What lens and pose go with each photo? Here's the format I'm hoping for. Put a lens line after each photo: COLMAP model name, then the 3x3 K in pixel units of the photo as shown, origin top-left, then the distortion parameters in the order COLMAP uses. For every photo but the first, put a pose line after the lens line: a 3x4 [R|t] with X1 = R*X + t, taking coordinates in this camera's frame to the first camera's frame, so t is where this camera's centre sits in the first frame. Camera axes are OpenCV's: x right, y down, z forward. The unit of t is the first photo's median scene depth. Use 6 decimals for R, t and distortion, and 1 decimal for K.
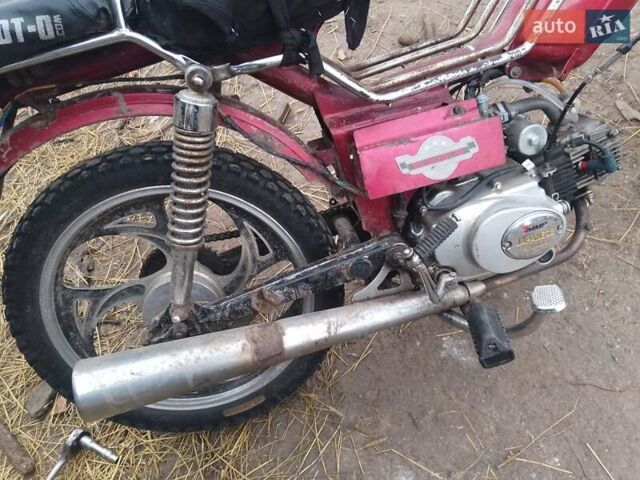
lens RADIAL K [[493.2, 0, 320.9], [0, 493.2, 237.8], [0, 0, 1]] dist [0.005860, -0.010006]
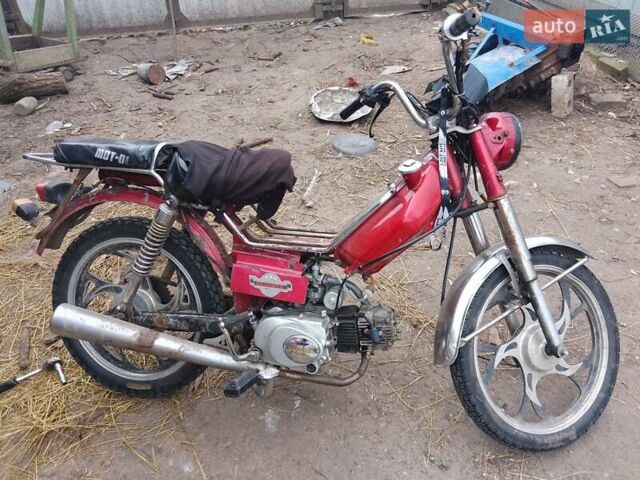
lens RADIAL K [[493.2, 0, 318.3], [0, 493.2, 240.4], [0, 0, 1]] dist [0.005860, -0.010006]
pose [[0.879417, 0.374656, -0.293700, 0.793506], [-0.438675, 0.877396, -0.194271, -0.027129], [0.184907, 0.299684, 0.935948, -0.661432]]
